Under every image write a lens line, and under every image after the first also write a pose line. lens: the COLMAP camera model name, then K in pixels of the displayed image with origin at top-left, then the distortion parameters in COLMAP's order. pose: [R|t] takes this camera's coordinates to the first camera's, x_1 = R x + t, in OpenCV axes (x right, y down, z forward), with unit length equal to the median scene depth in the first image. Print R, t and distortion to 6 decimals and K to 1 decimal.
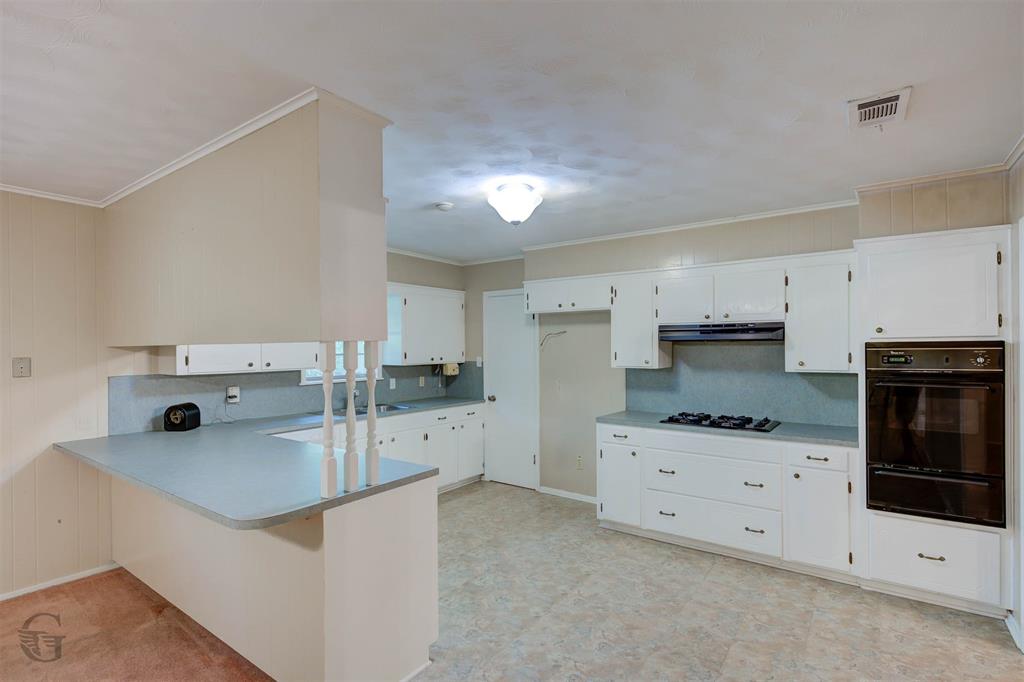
lens RADIAL K [[498.7, 0, 510.6], [0, 498.7, 342.0], [0, 0, 1]] dist [0.006540, 0.000020]
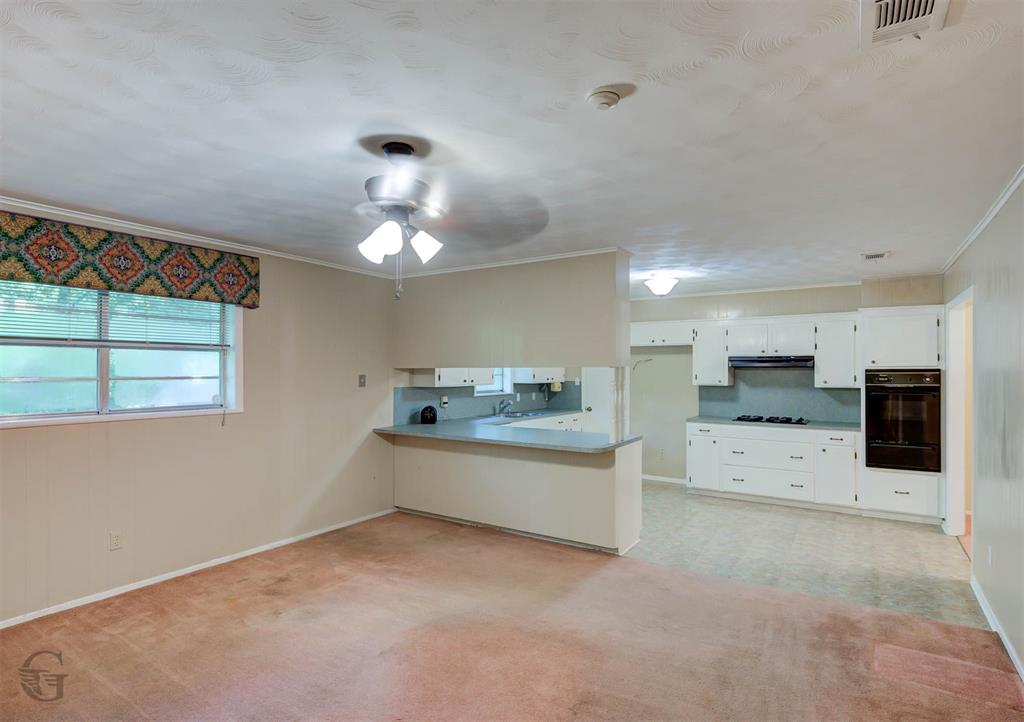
lens RADIAL K [[542.8, 0, 512.8], [0, 542.8, 362.6], [0, 0, 1]] dist [0.019395, 0.001155]
pose [[0.998122, 0.007621, 0.060784, -0.503049], [-0.007377, 0.999964, -0.004248, -0.003807], [-0.060814, 0.003791, 0.998142, -0.657369]]
